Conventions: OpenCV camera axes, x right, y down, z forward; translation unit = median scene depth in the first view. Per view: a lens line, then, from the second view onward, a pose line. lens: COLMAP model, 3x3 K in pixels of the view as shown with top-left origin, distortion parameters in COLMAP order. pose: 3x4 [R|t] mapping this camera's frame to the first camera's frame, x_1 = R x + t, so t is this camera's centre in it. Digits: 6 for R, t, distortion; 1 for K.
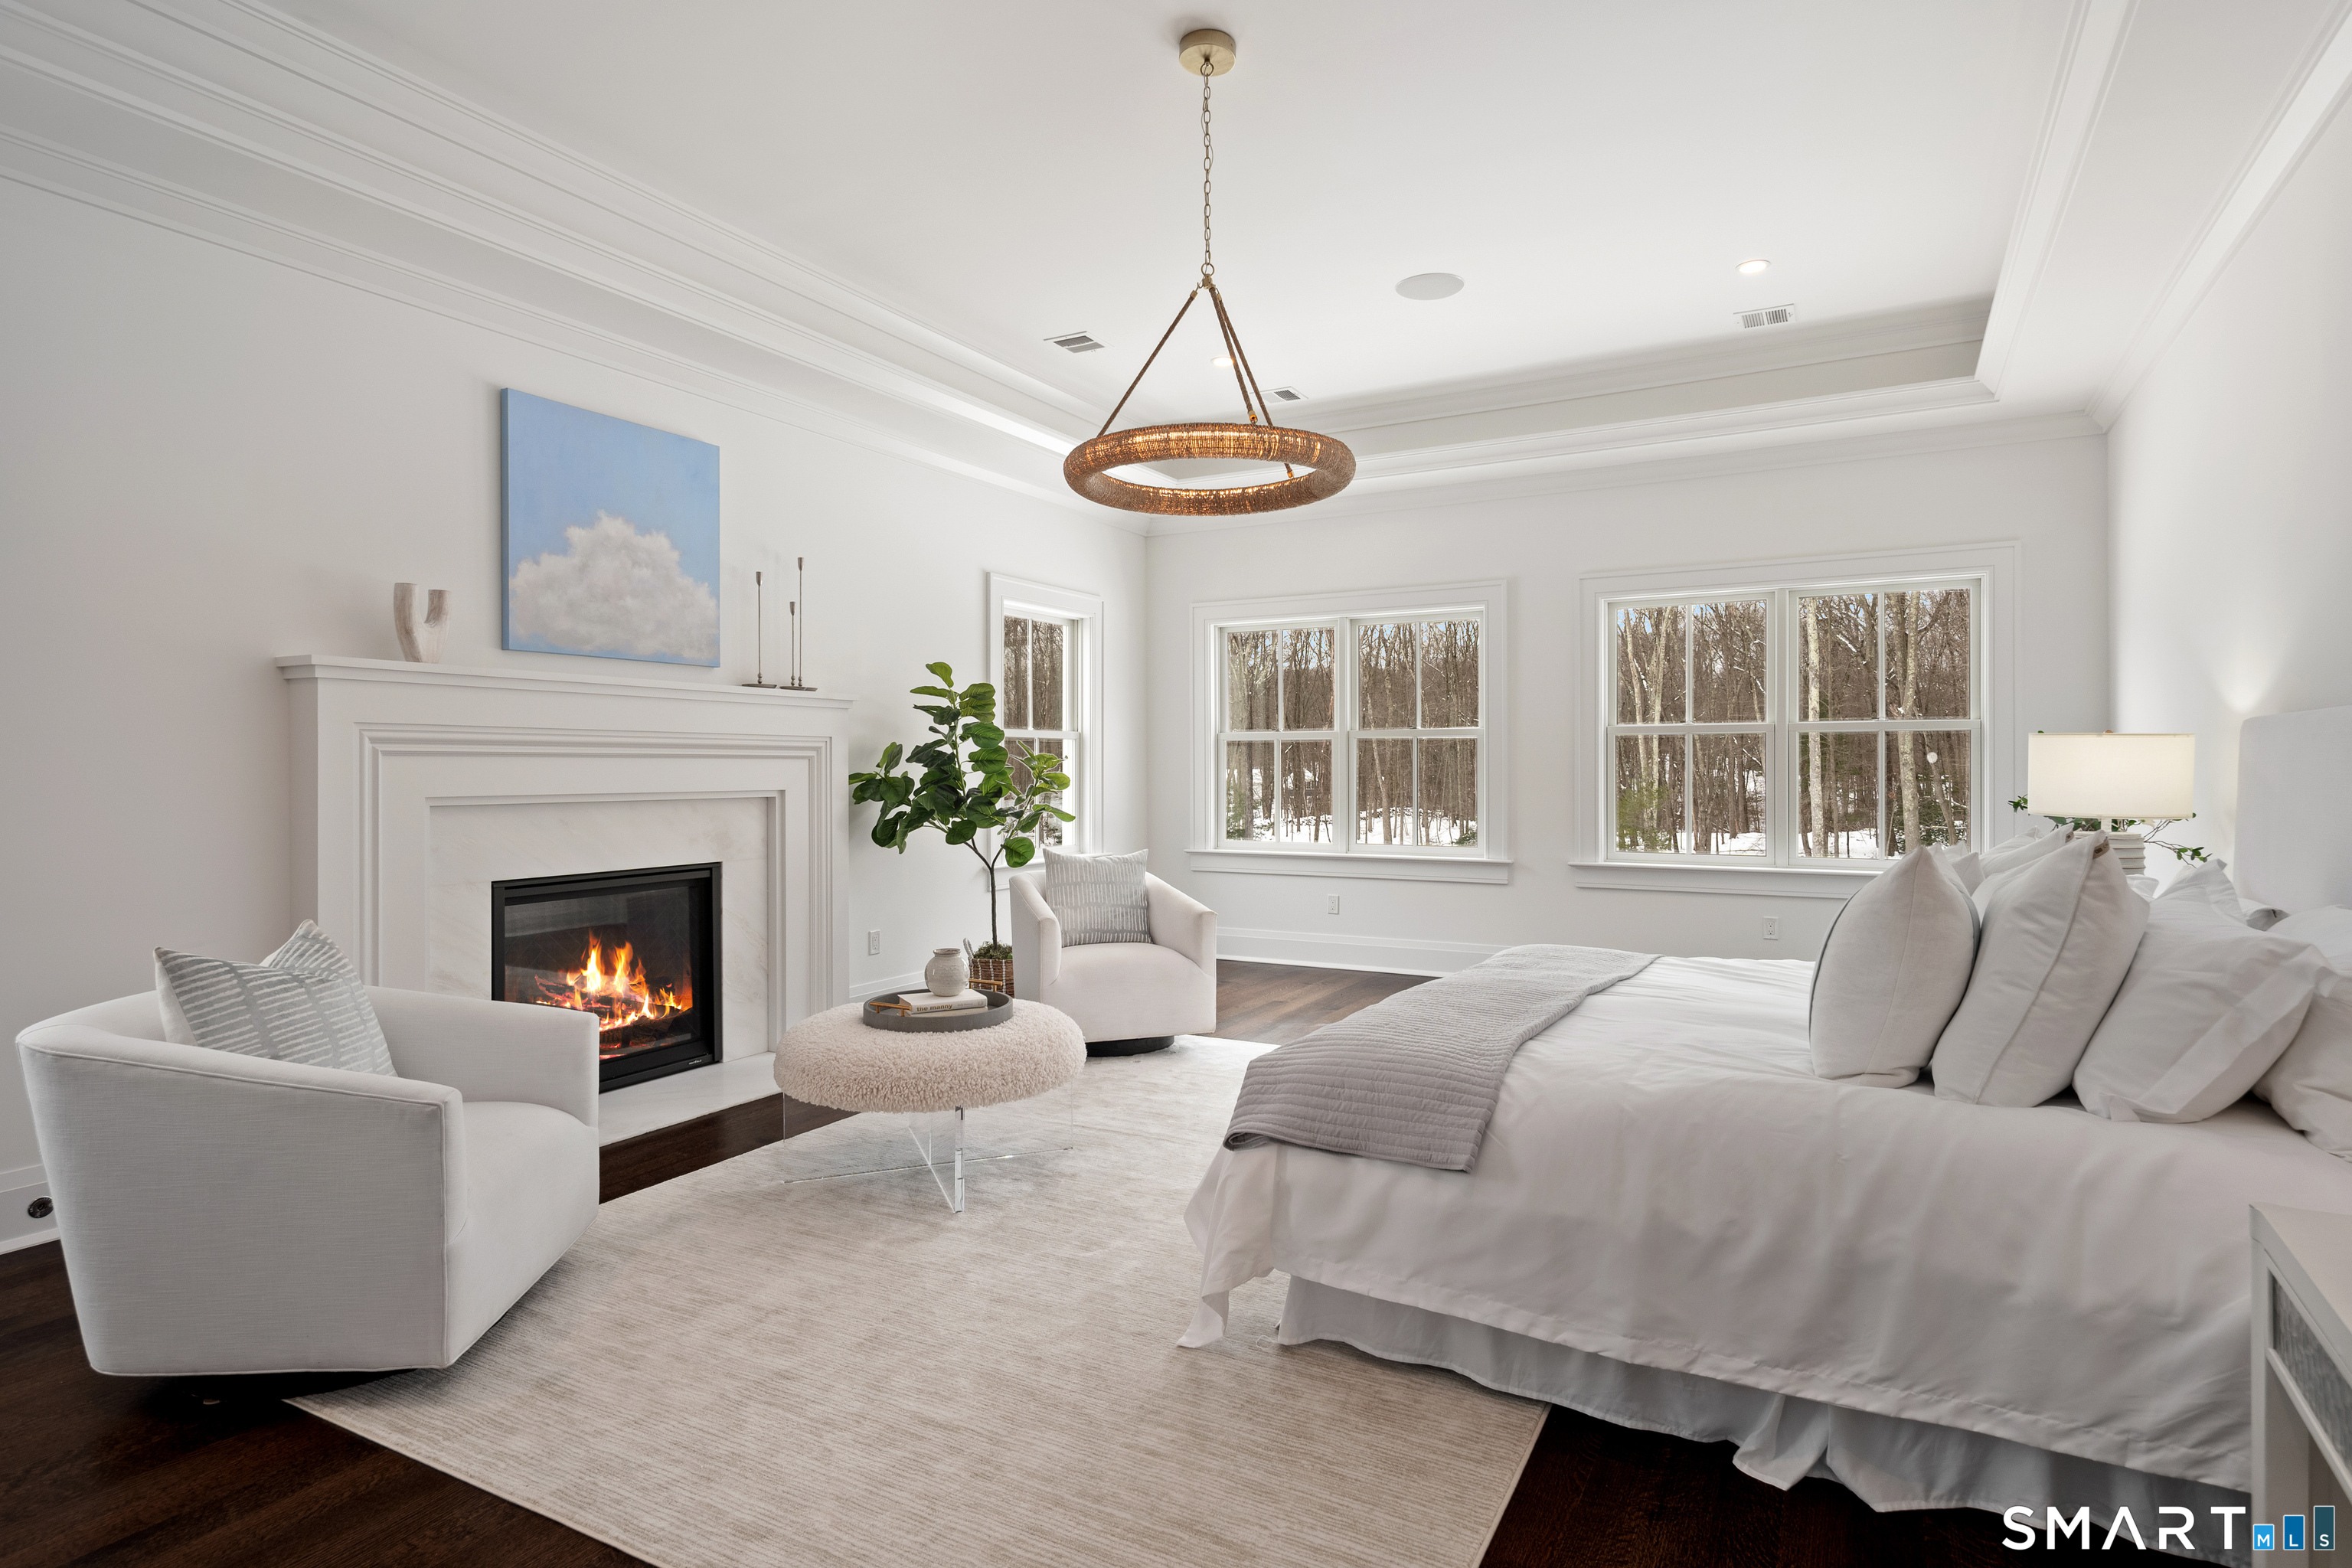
lens RADIAL K [[1175.4, 0, 1175.7], [0, 1175.4, 781.6], [0, 0, 1]] dist [0.001273, 0.000157]
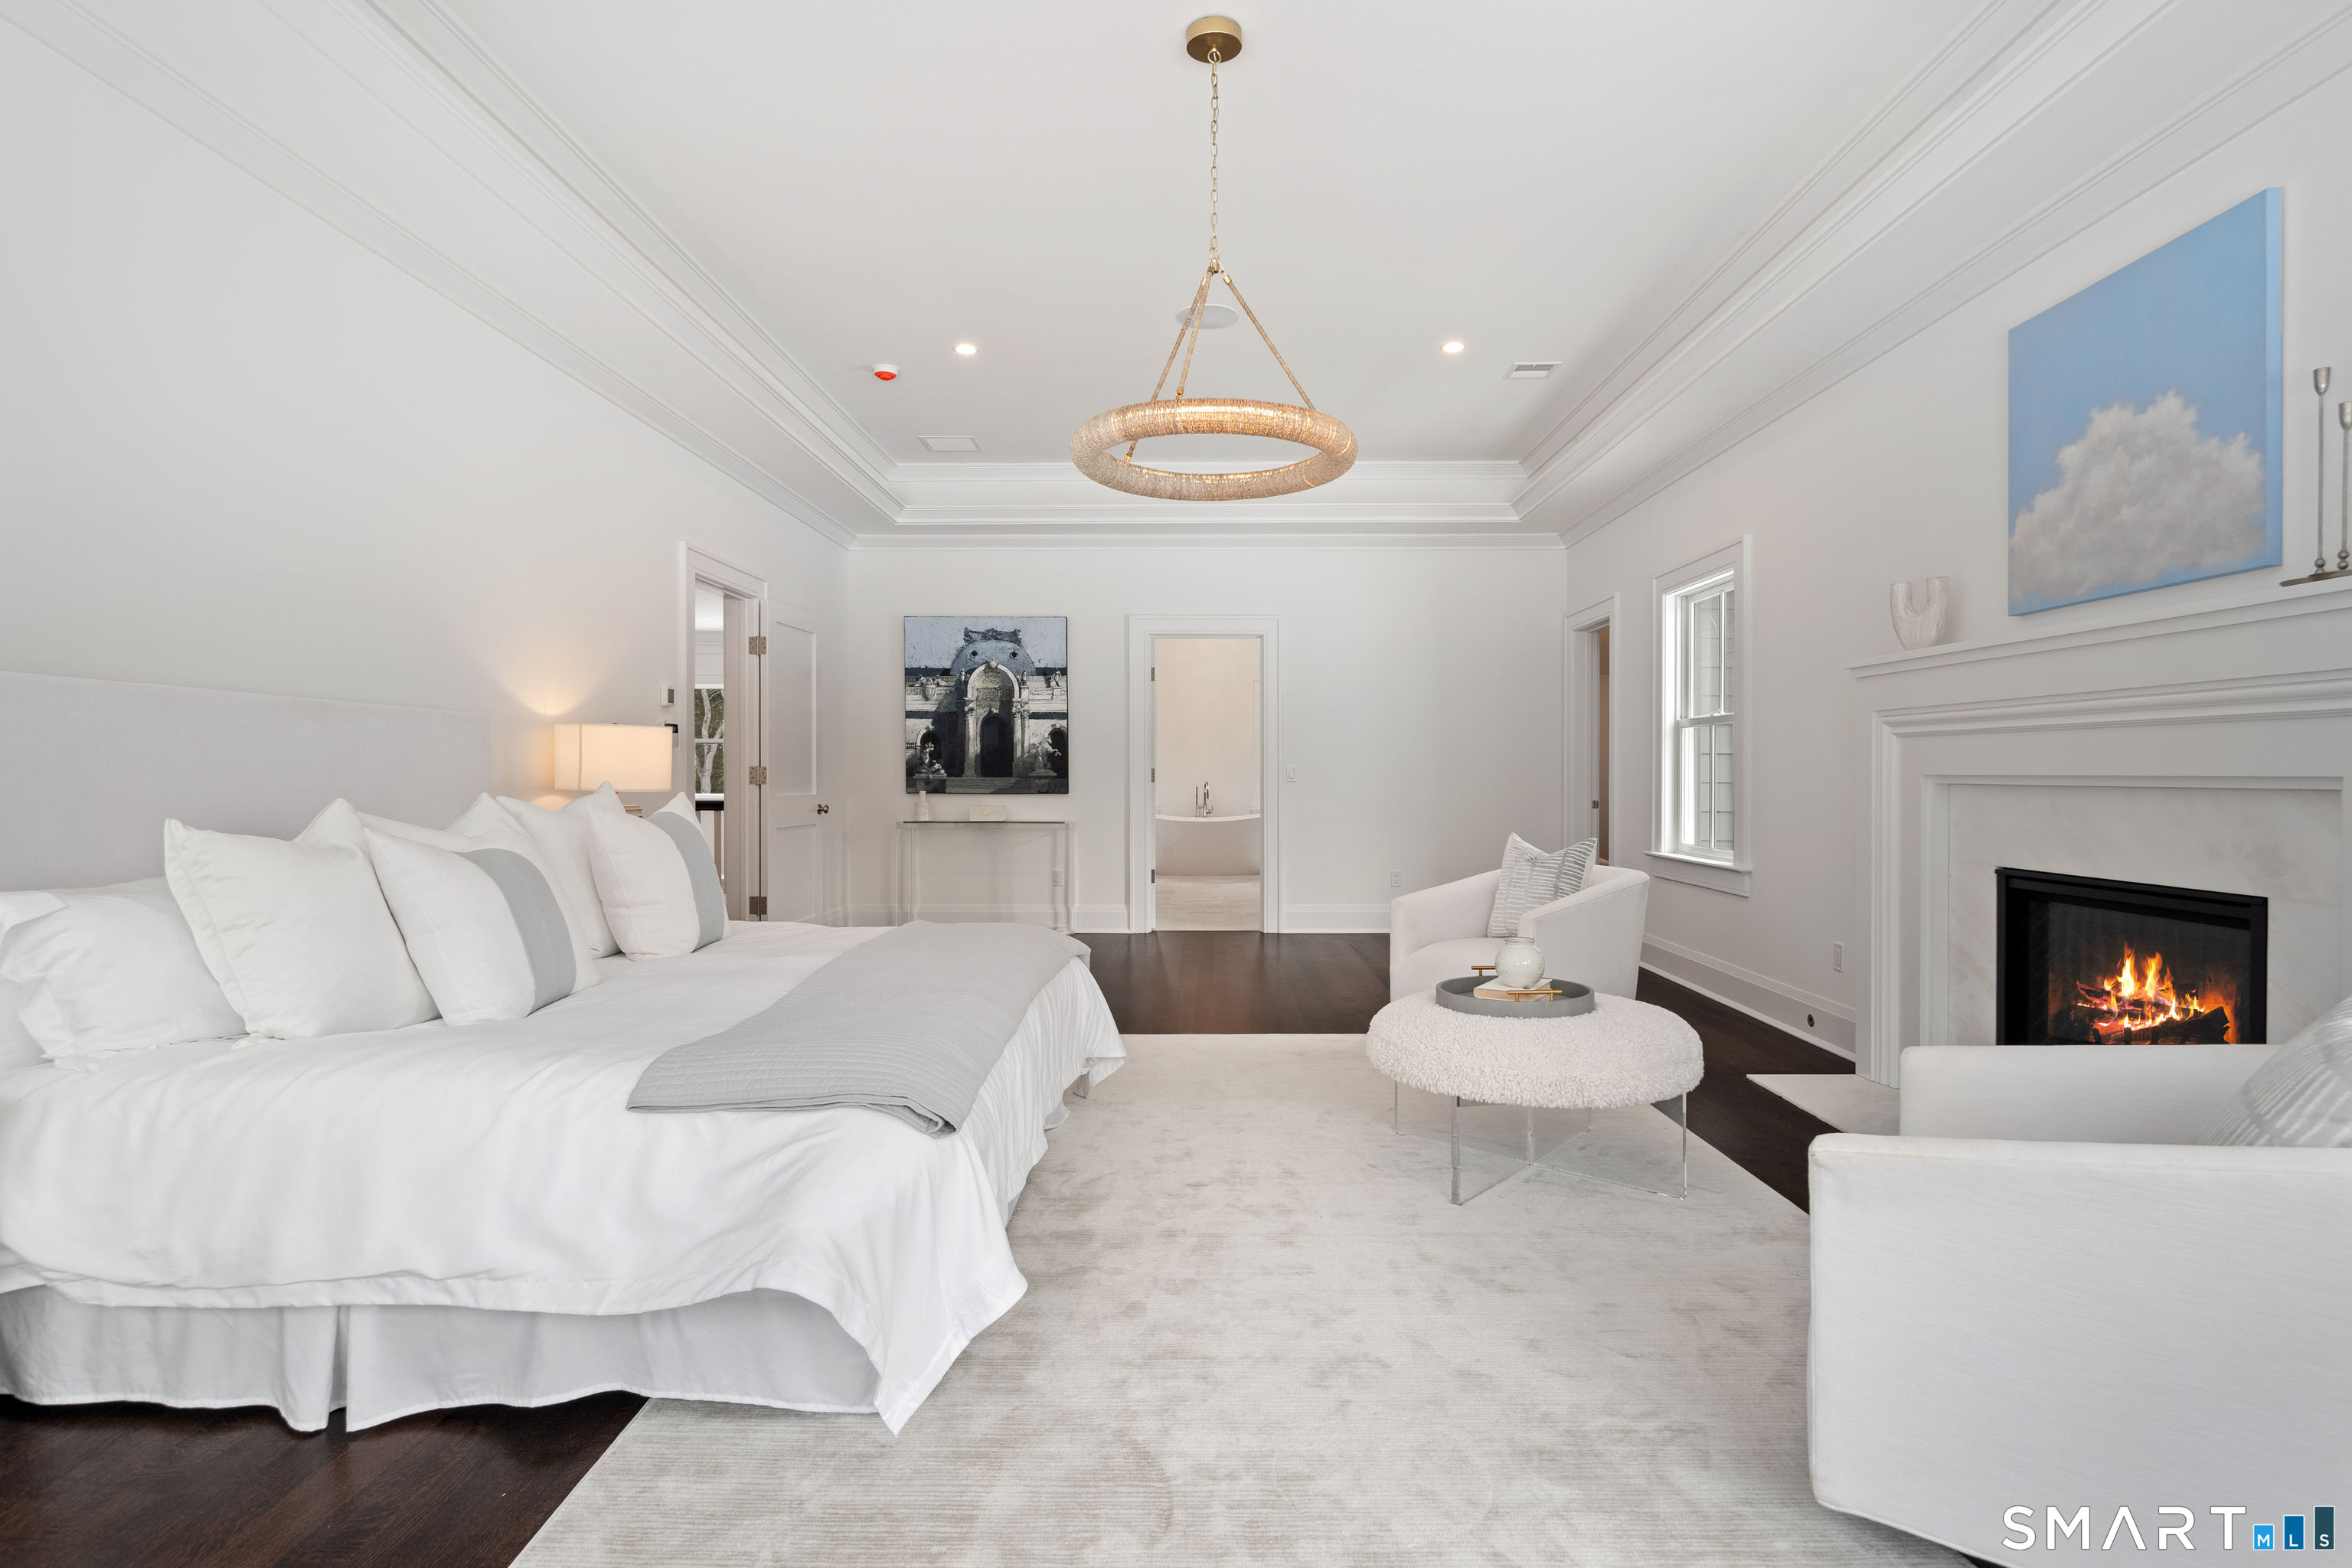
lens RADIAL K [[1175.4, 0, 1176.5], [0, 1175.4, 776.2], [0, 0, 1]] dist [0.001273, 0.000157]
pose [[-0.870864, 0.007548, -0.491466, 0.408849], [0.001009, 0.999907, 0.013570, -0.000491], [0.491523, 0.011322, -0.870791, 1.348937]]
